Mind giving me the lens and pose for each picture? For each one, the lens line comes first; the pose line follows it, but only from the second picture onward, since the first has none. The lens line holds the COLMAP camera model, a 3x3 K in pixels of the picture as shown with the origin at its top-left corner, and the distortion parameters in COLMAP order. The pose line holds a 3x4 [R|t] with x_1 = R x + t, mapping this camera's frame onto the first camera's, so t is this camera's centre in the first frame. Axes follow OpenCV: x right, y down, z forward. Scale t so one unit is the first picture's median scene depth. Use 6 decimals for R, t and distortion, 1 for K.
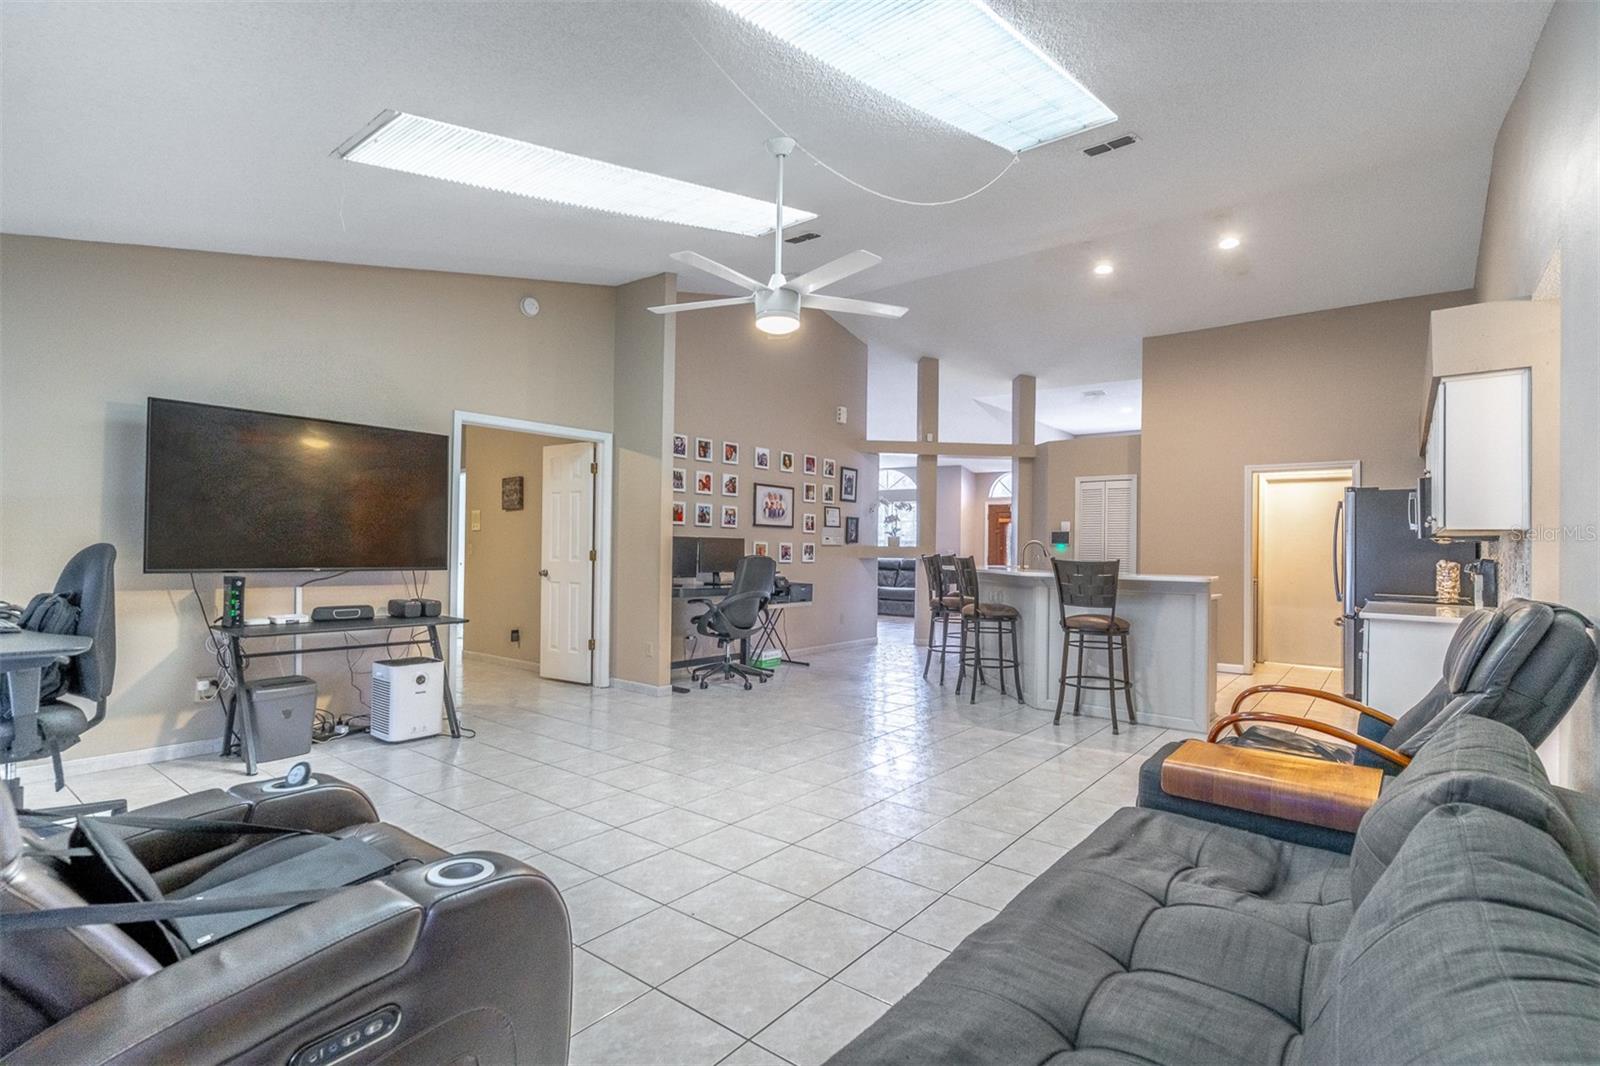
lens RADIAL K [[769.9, 0, 798.3], [0, 769.9, 533.3], [0, 0, 1]] dist [0.003393, 0.000854]
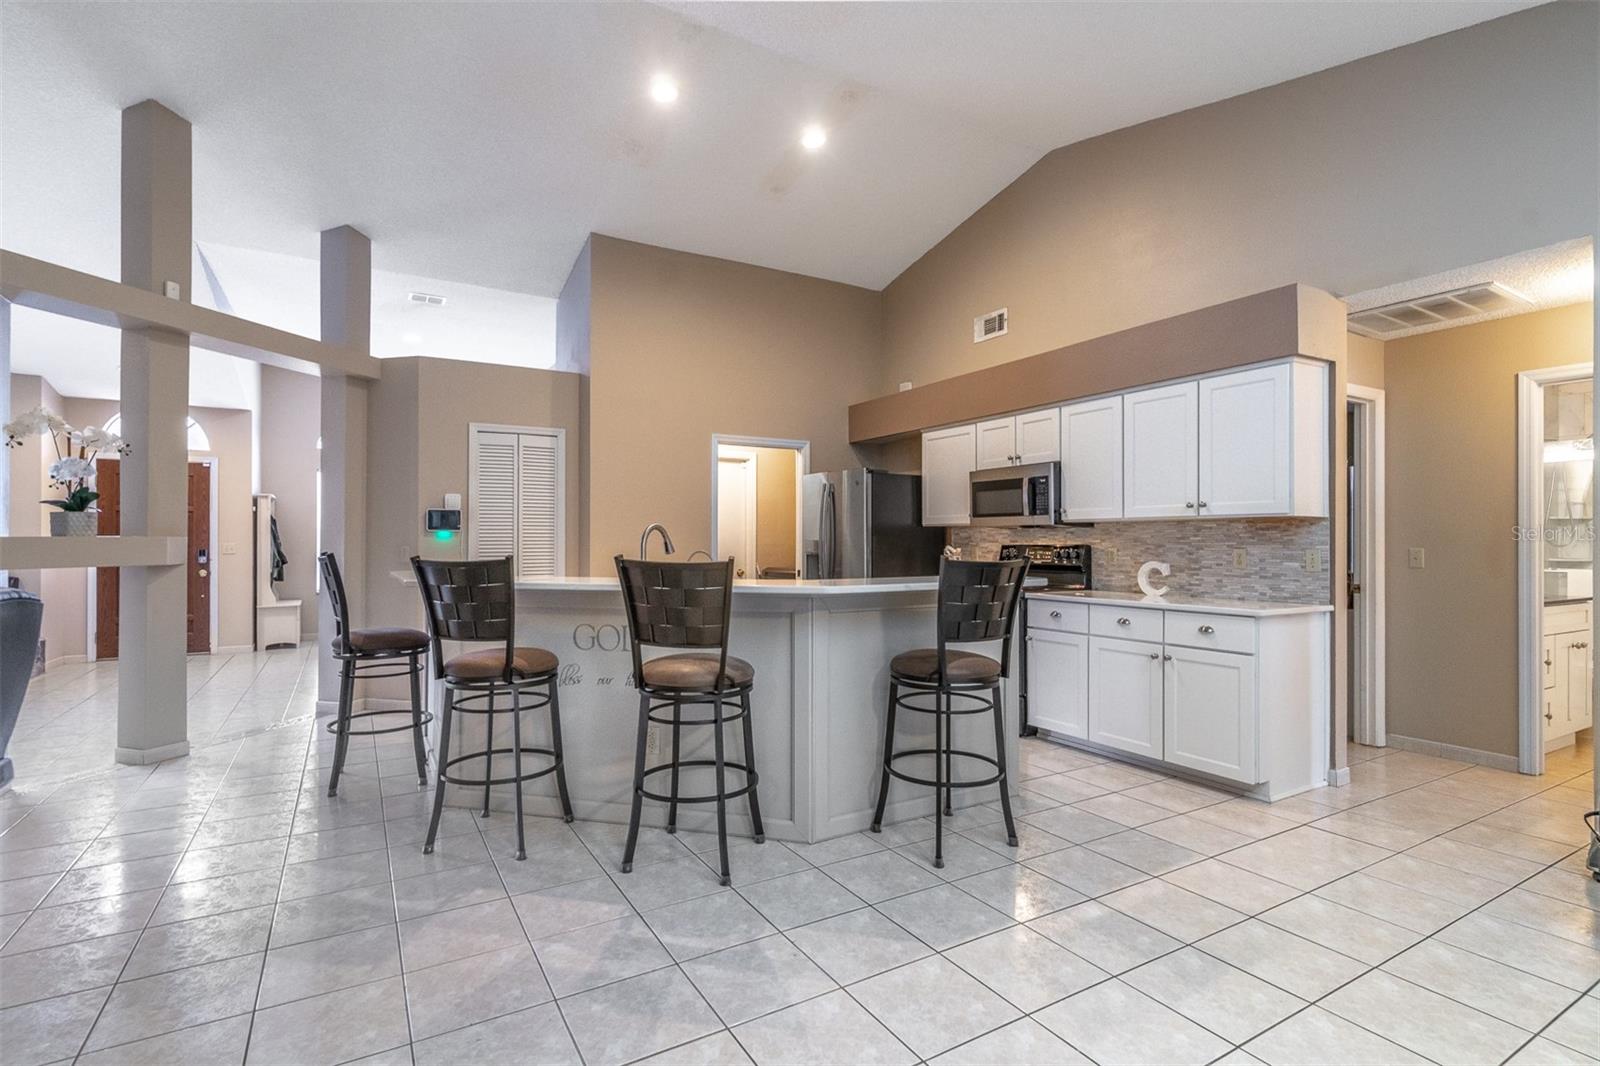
lens RADIAL K [[769.9, 0, 799.7], [0, 769.9, 533.2], [0, 0, 1]] dist [0.003393, 0.000854]
pose [[0.371257, -0.004911, 0.928517, -0.138321], [-0.012912, 0.999862, 0.010451, 0.007258], [-0.928440, -0.015869, 0.371142, 0.613780]]
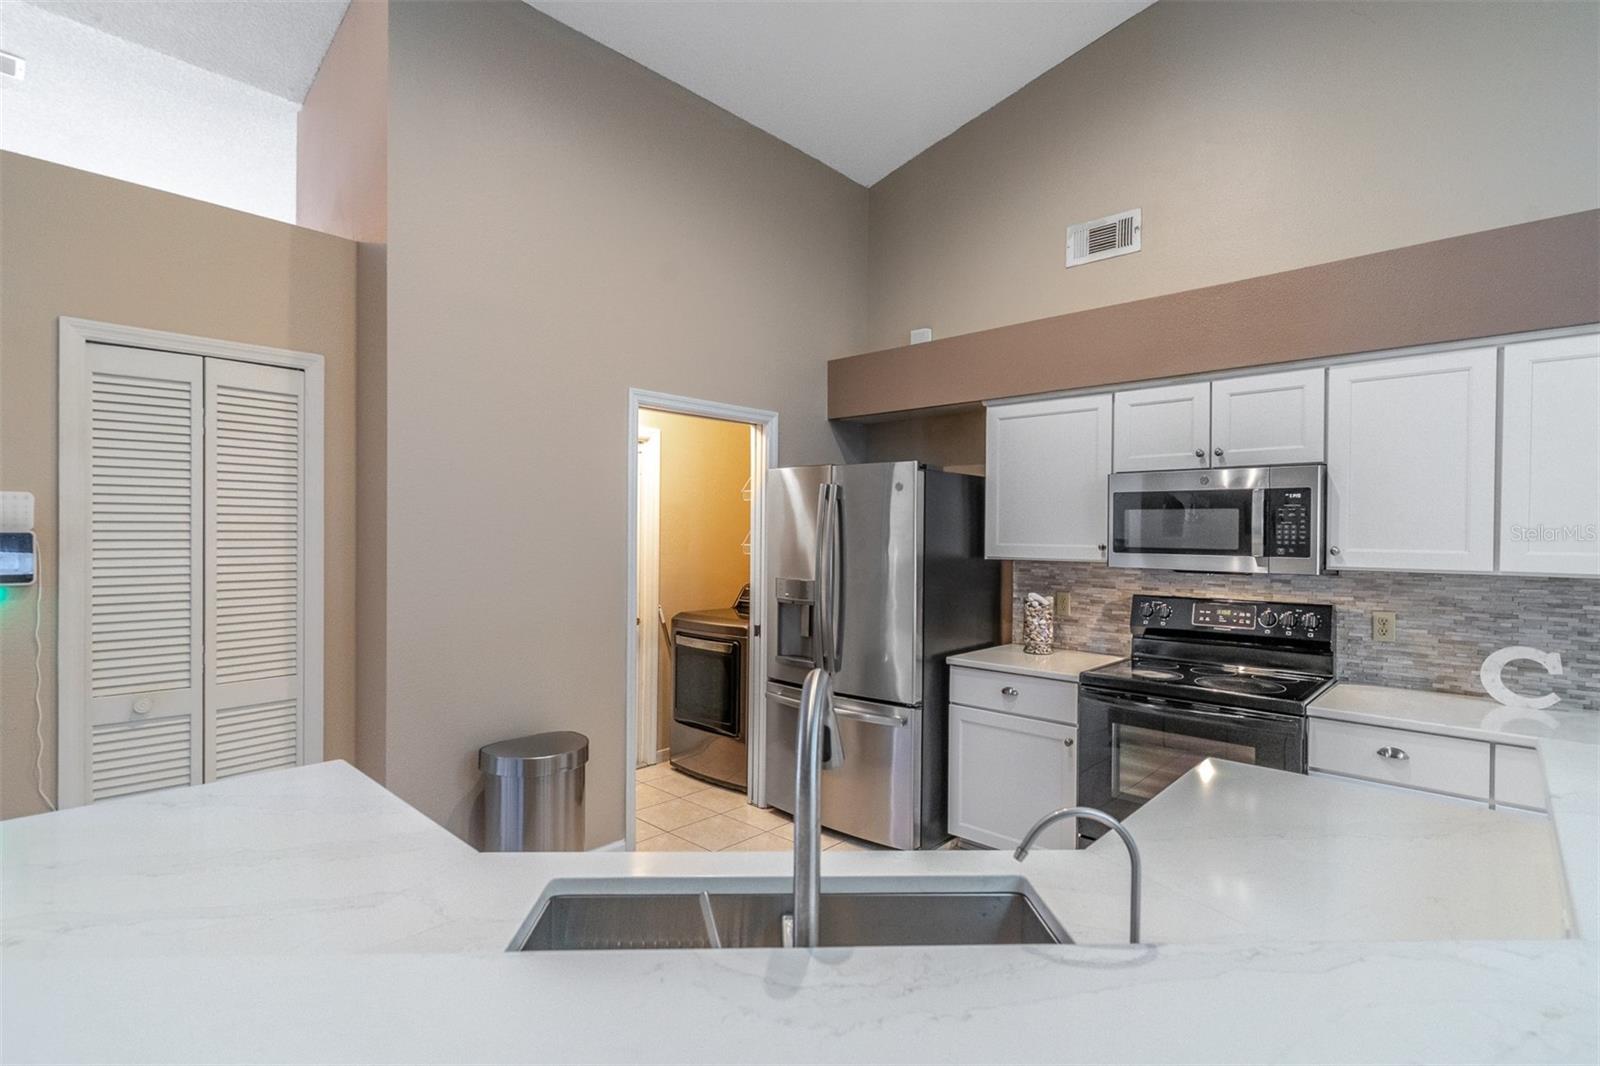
lens RADIAL K [[769.9, 0, 801.7], [0, 769.9, 536.4], [0, 0, 1]] dist [0.003393, 0.000854]
pose [[0.090863, -0.019315, 0.995676, 0.149845], [-0.026876, 0.999400, 0.021840, -0.015129], [-0.995501, -0.028744, 0.090289, 0.861519]]
